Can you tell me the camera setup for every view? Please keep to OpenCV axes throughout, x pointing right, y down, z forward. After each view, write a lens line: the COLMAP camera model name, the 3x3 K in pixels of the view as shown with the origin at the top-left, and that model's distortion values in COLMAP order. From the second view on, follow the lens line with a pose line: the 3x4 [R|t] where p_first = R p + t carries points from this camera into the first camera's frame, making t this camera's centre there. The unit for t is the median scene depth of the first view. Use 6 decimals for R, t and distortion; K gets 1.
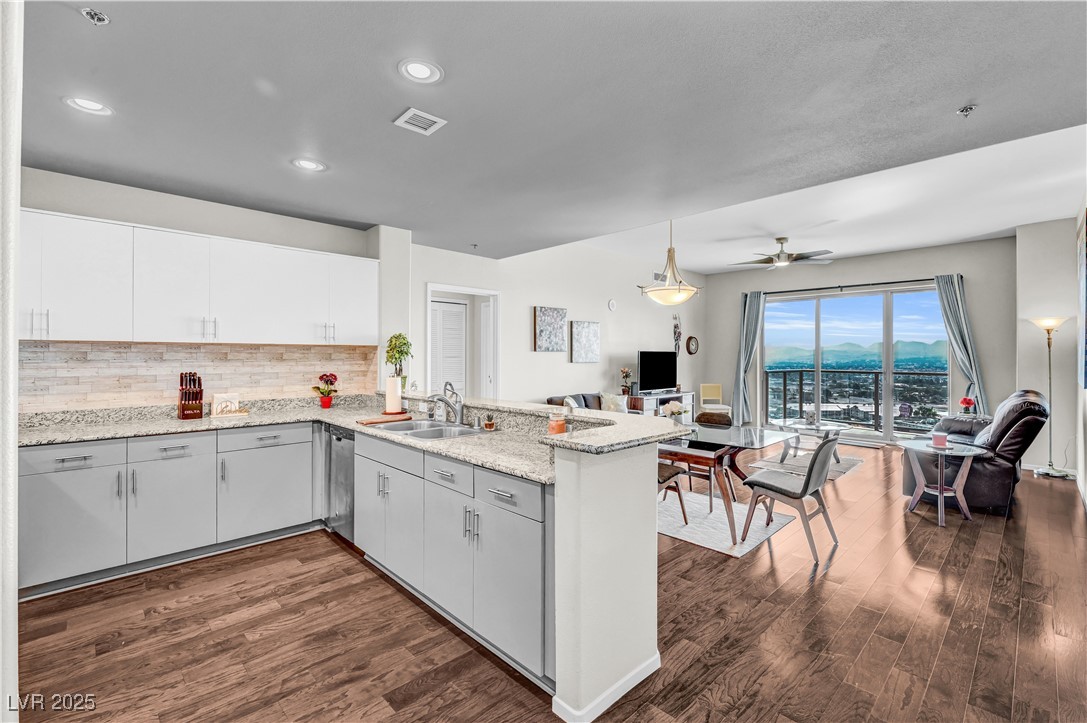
lens RADIAL K [[476.4, 0, 545.6], [0, 476.4, 355.7], [0, 0, 1]] dist [0.001004, 0.000175]
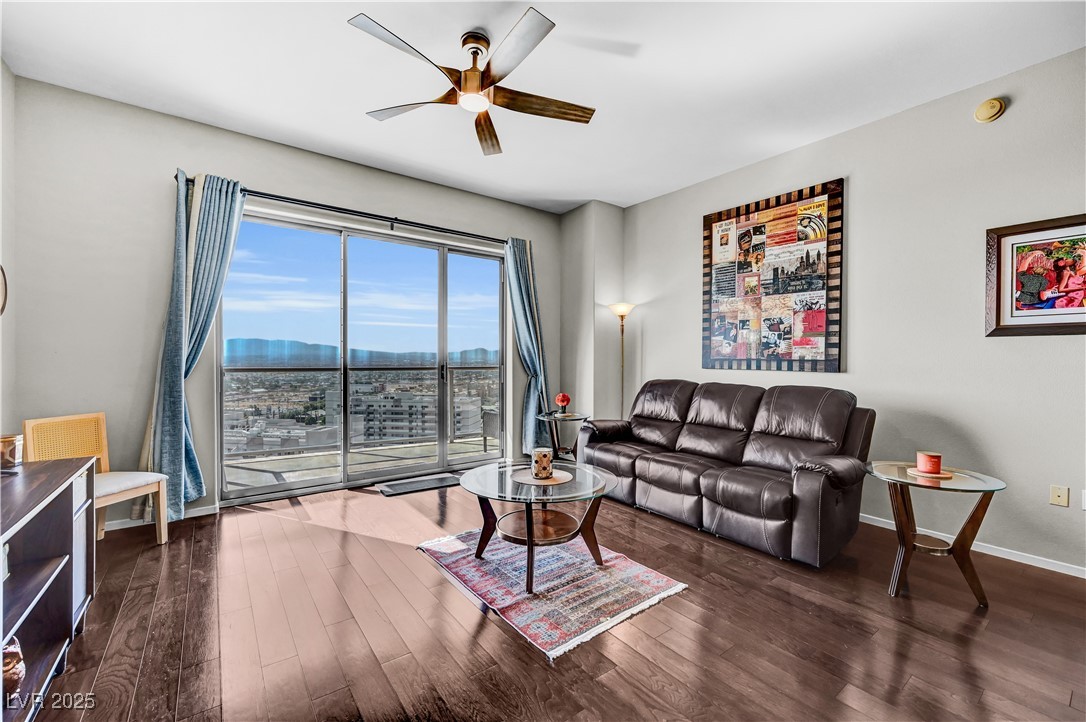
lens RADIAL K [[446.0, 0, 546.8], [0, 446.0, 362.9], [0, 0, 1]] dist [-0.001788, -0.000204]
pose [[0.120138, -0.009619, 0.992711, 0.216860], [-0.003262, 0.999944, 0.010083, 0.047163], [-0.992752, -0.004450, 0.120100, 1.596574]]
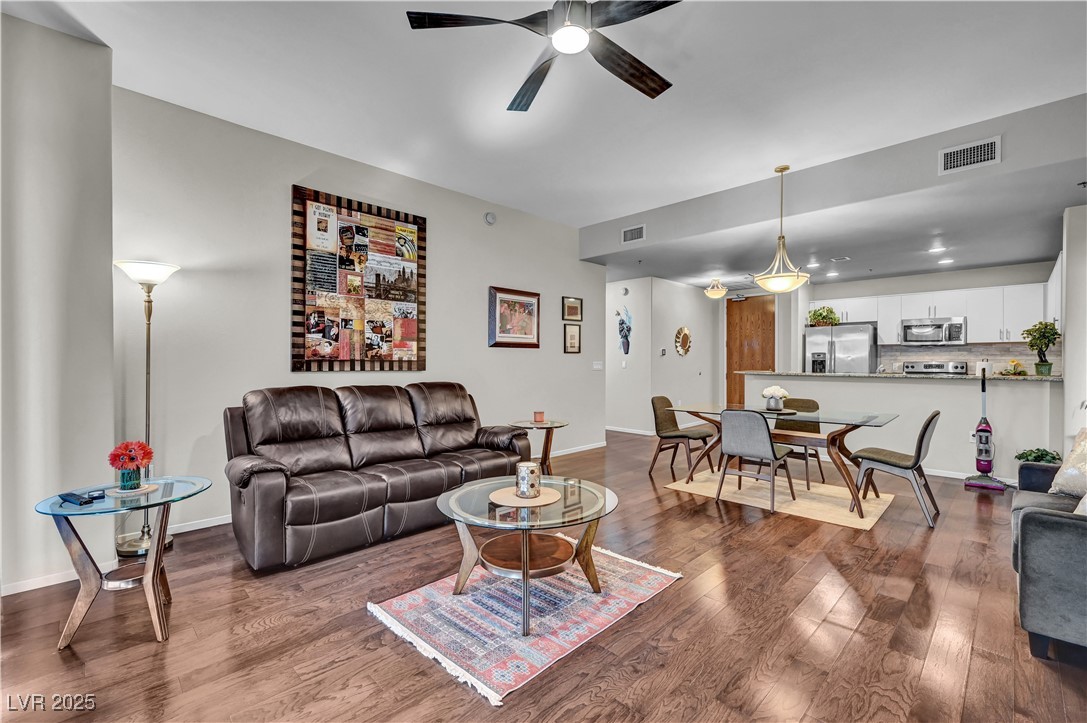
lens RADIAL K [[467.2, 0, 547.4], [0, 467.2, 361.2], [0, 0, 1]] dist [-0.001247, 0.000061]
pose [[-0.999860, -0.002712, -0.016508, 0.926745], [-0.002759, 0.999992, 0.002796, 0.045710], [0.016501, 0.002841, -0.999860, 2.364925]]
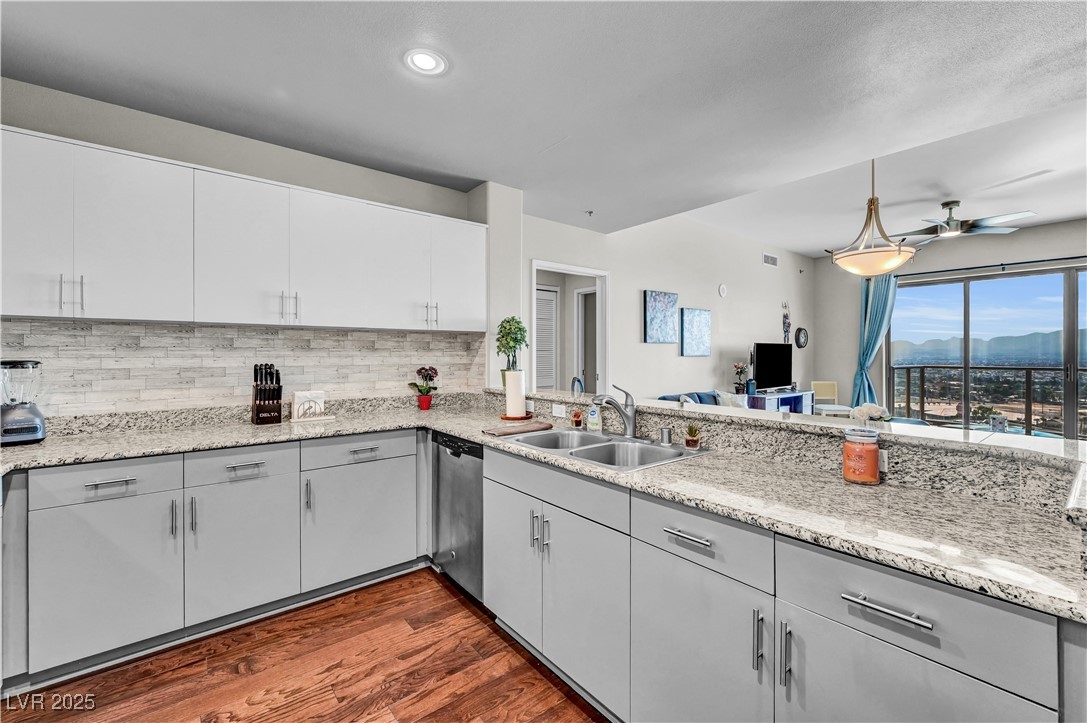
lens RADIAL K [[454.9, 0, 546.2], [0, 454.9, 355.9], [0, 0, 1]] dist [-0.000465, 0.000269]
pose [[0.995767, -0.002170, -0.091885, -0.214376], [0.002495, 0.999991, 0.003419, 0.019969], [0.091877, -0.003634, 0.995764, 0.292034]]
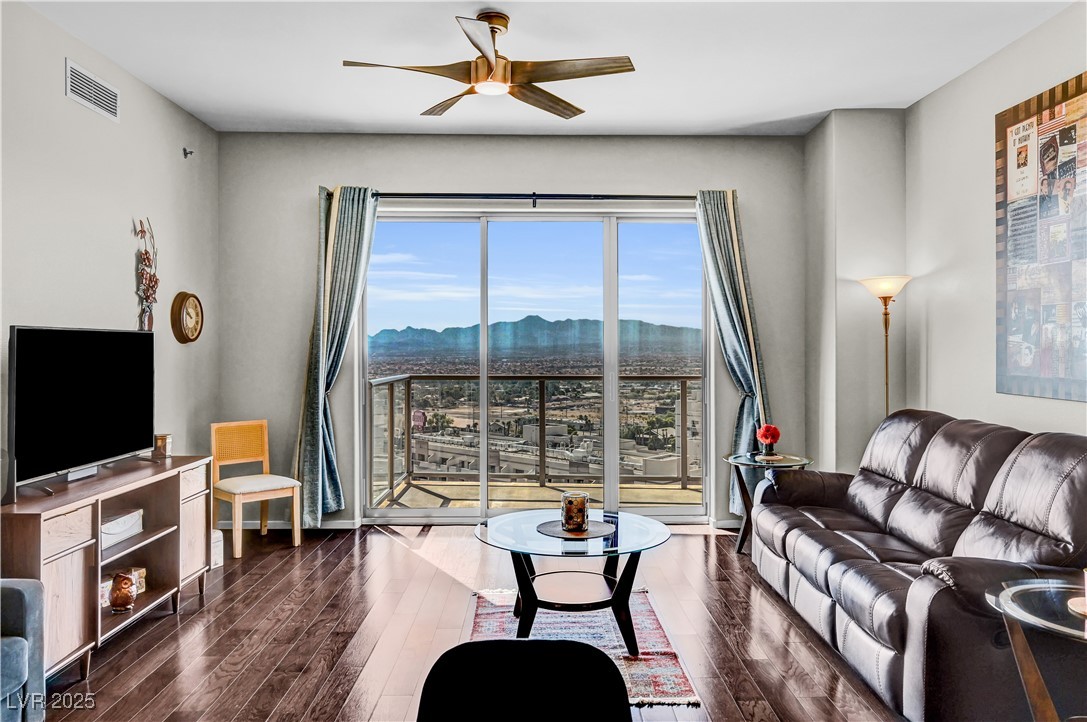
lens RADIAL K [[767.3, 0, 549.7], [0, 767.3, 347.8], [0, 0, 1]] dist [-0.002813, 0.001357]
pose [[0.681950, -0.002193, 0.731395, 0.183553], [0.002466, 0.999997, 0.000699, 0.003640], [-0.731395, 0.001327, 0.681953, 1.029067]]
